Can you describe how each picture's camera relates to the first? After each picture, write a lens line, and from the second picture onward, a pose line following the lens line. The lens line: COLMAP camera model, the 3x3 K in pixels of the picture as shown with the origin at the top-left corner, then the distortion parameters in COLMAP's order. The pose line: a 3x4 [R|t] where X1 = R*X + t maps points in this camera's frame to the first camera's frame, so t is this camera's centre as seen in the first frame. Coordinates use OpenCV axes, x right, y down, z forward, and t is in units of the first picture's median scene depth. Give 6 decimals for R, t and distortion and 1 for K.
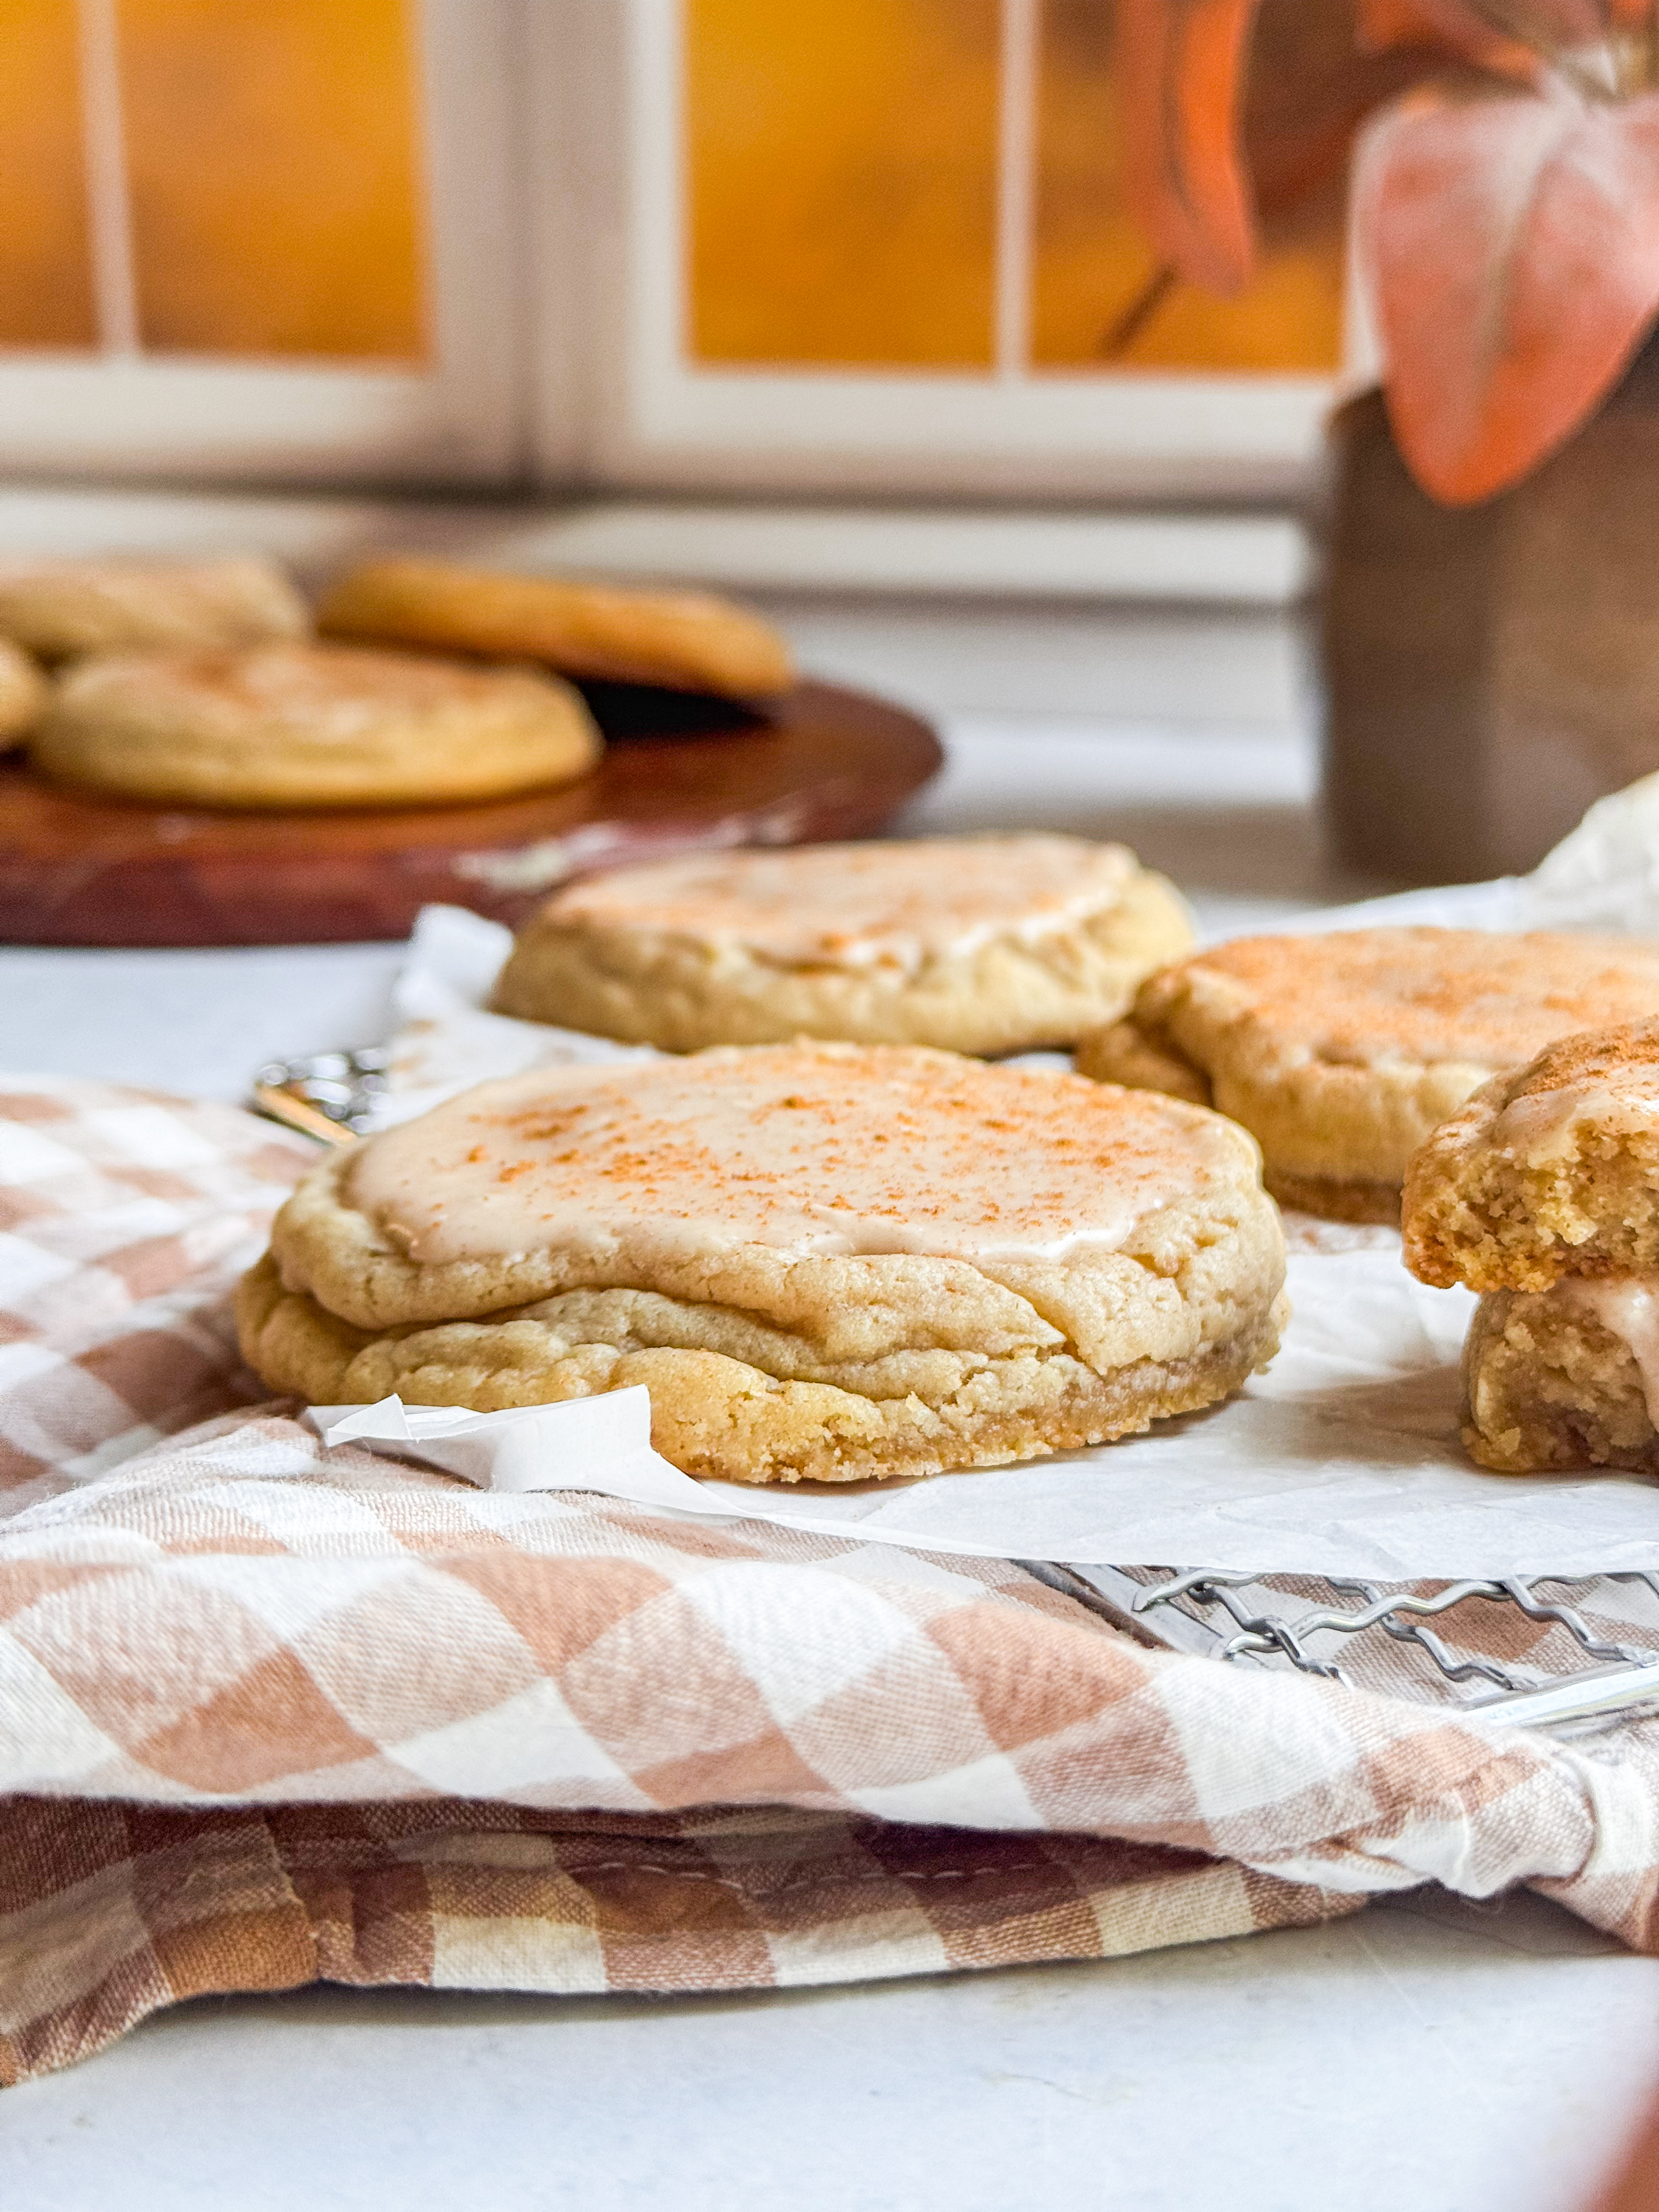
lens RADIAL K [[3199.0, 0, 824.8], [0, 3199.0, 1105.1], [0, 0, 1]] dist [0.115746, 0.000000]
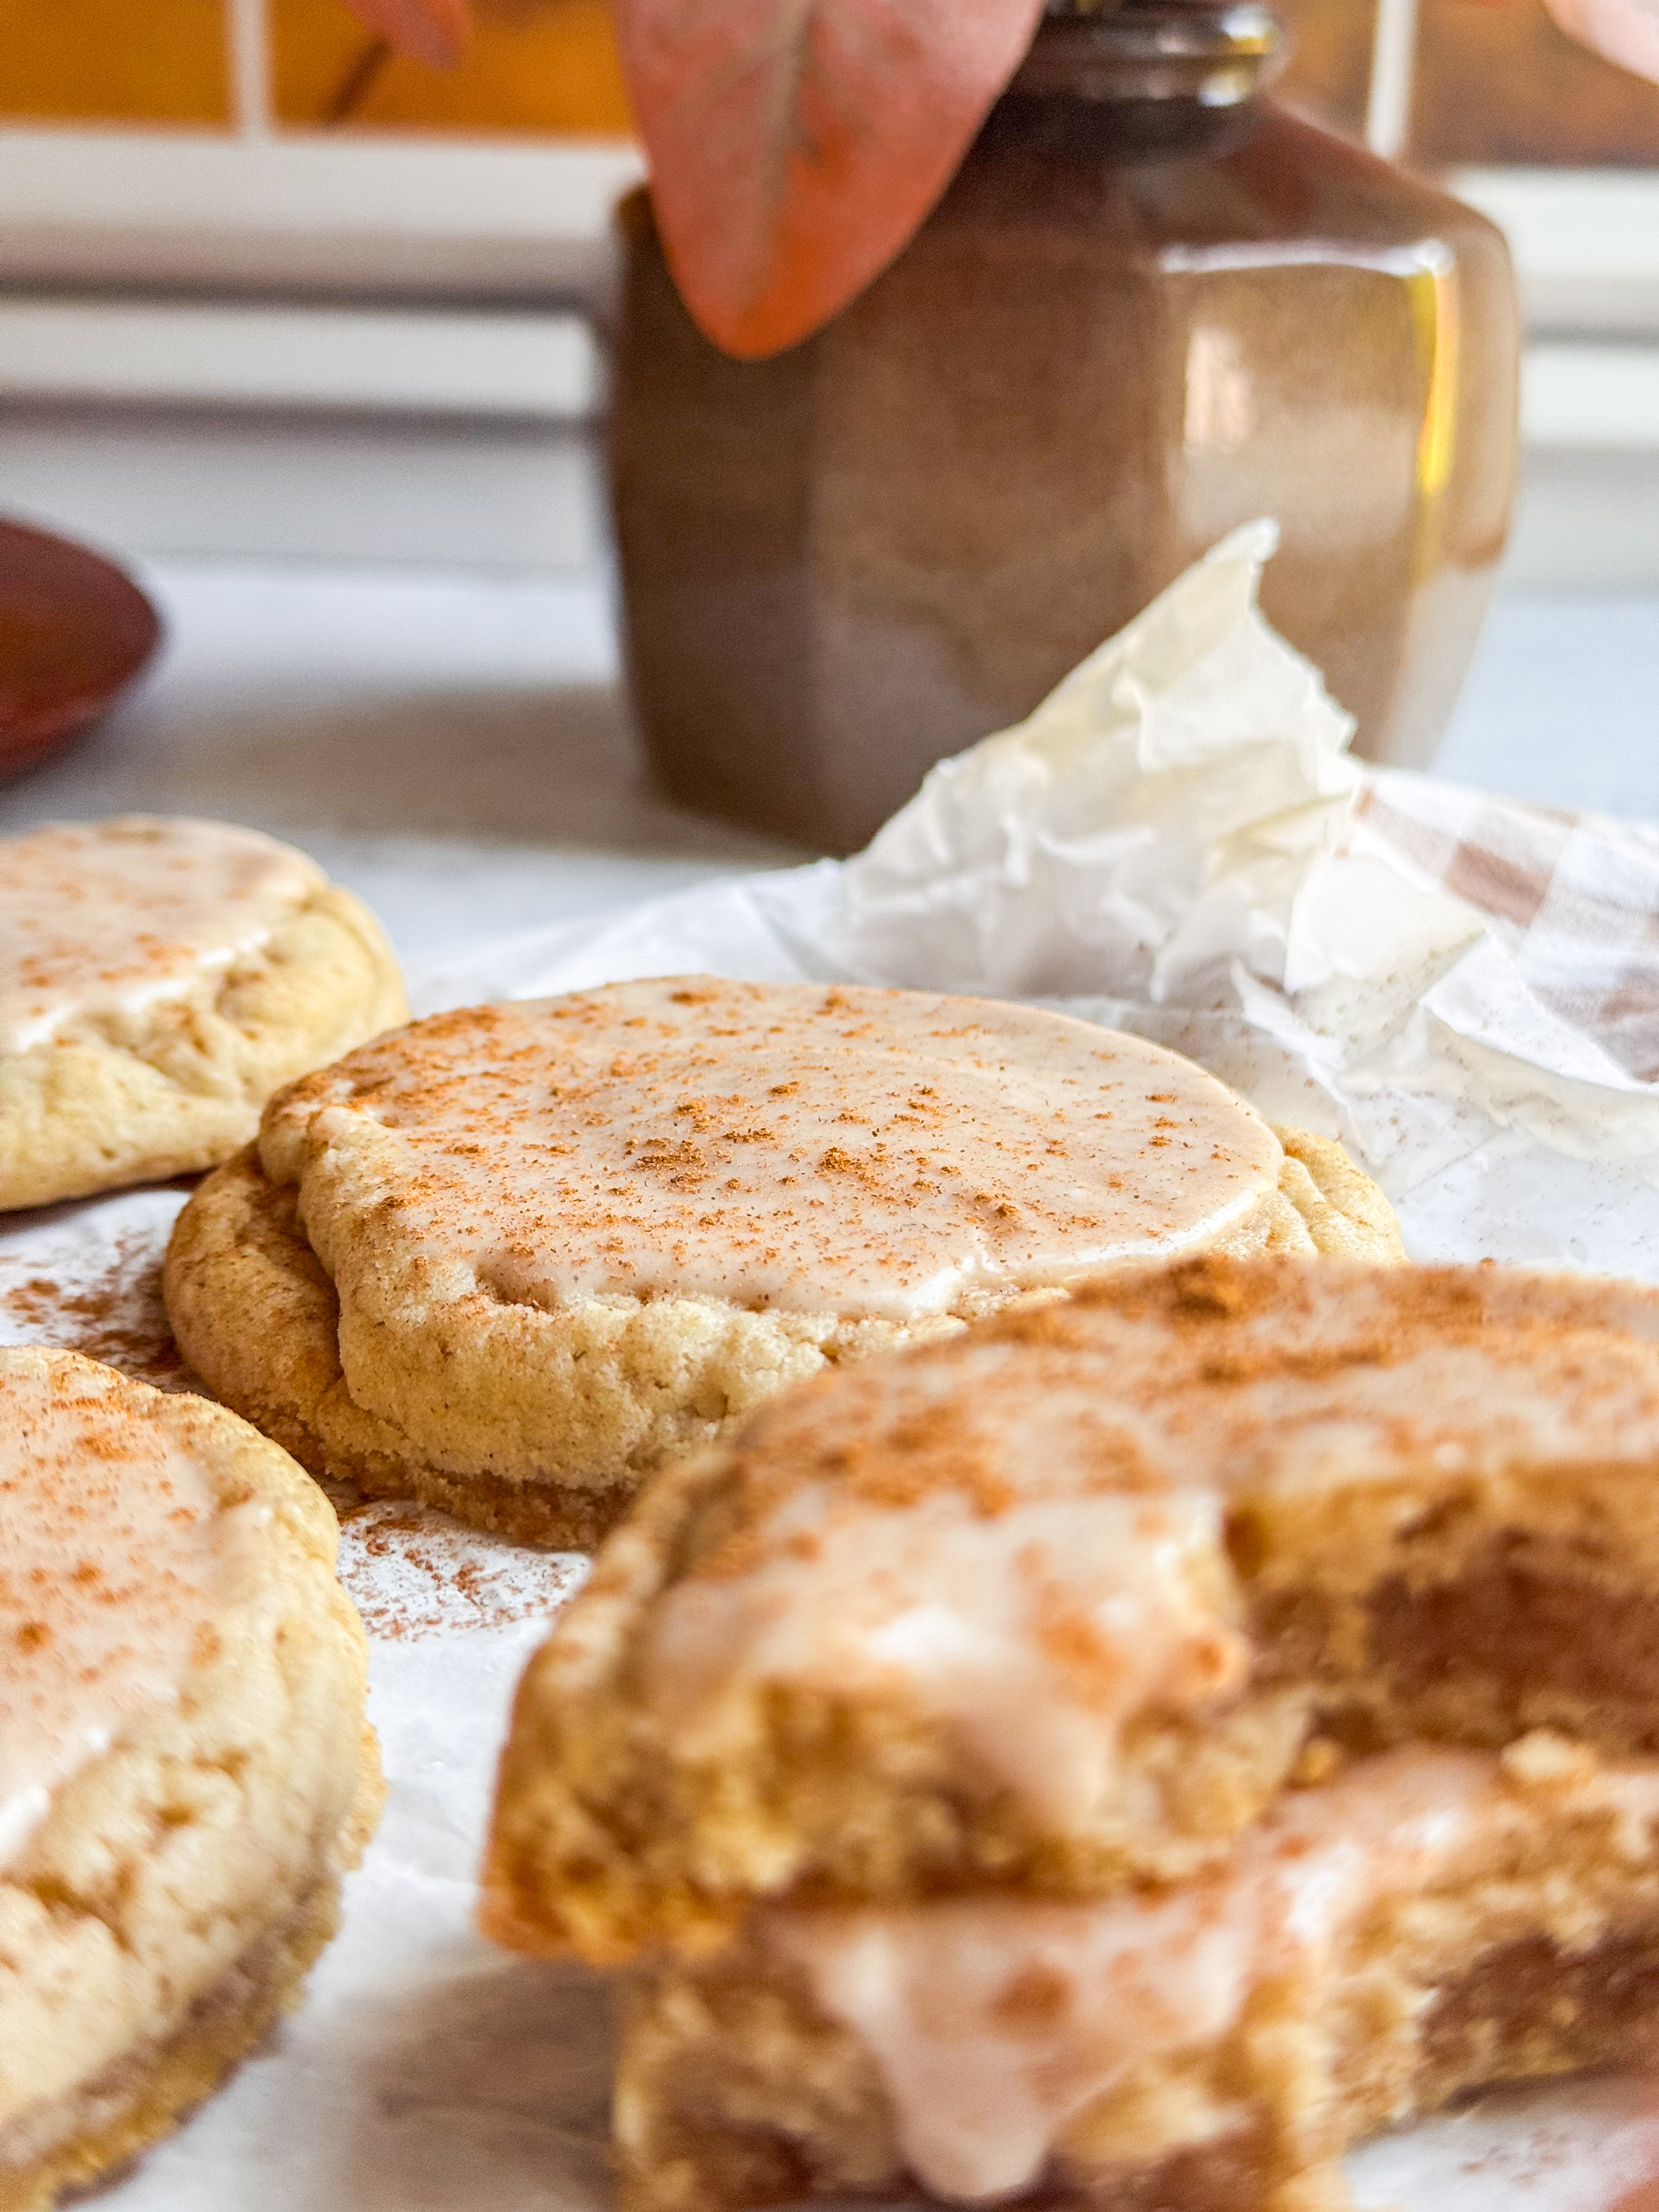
lens RADIAL K [[3199.0, 0, 835.9], [0, 3199.0, 1106.3], [0, 0, 1]] dist [0.115746, 0.000000]
pose [[0.985744, -0.041794, 0.162981, 0.145139], [0.027062, 0.995429, 0.091587, -0.135061], [-0.166064, -0.085870, 0.982369, 0.410444]]
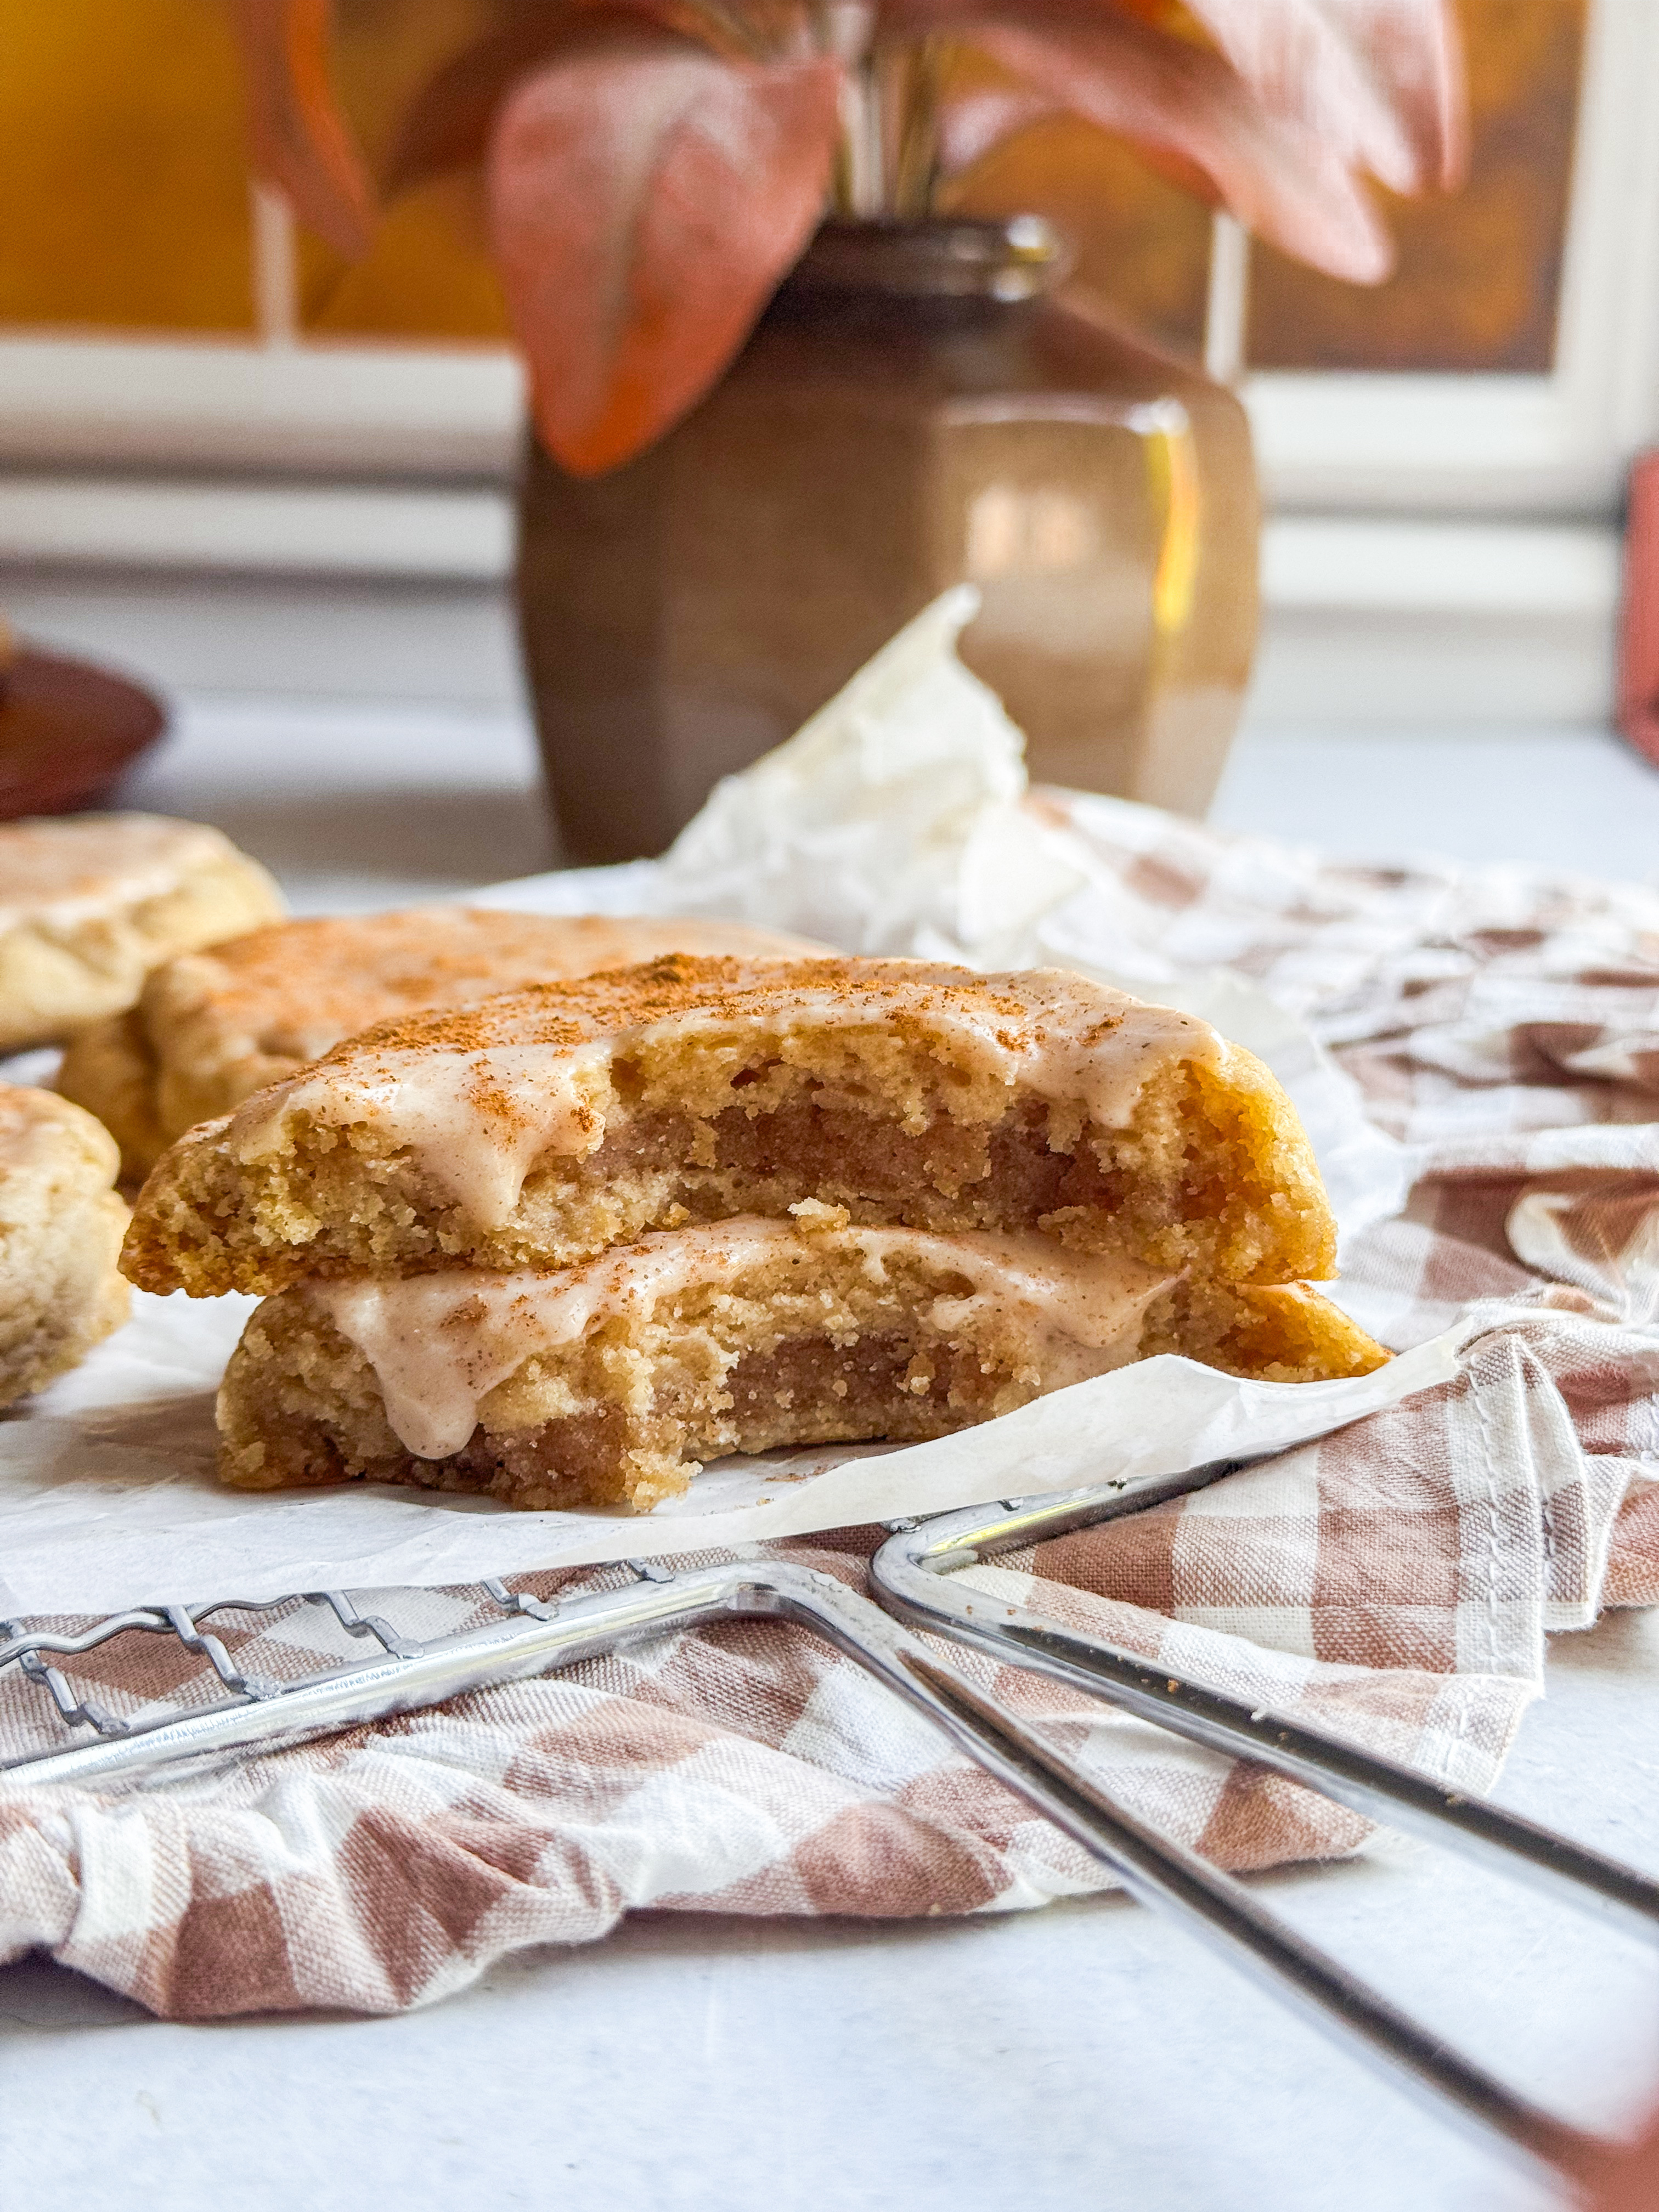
lens RADIAL K [[3199.0, 0, 812.4], [0, 3199.0, 1120.1], [0, 0, 1]] dist [0.115746, 0.000000]
pose [[0.993566, -0.017590, 0.111878, 0.256138], [0.016834, 0.999829, 0.007705, 0.002396], [-0.111995, -0.005772, 0.993692, 0.053594]]
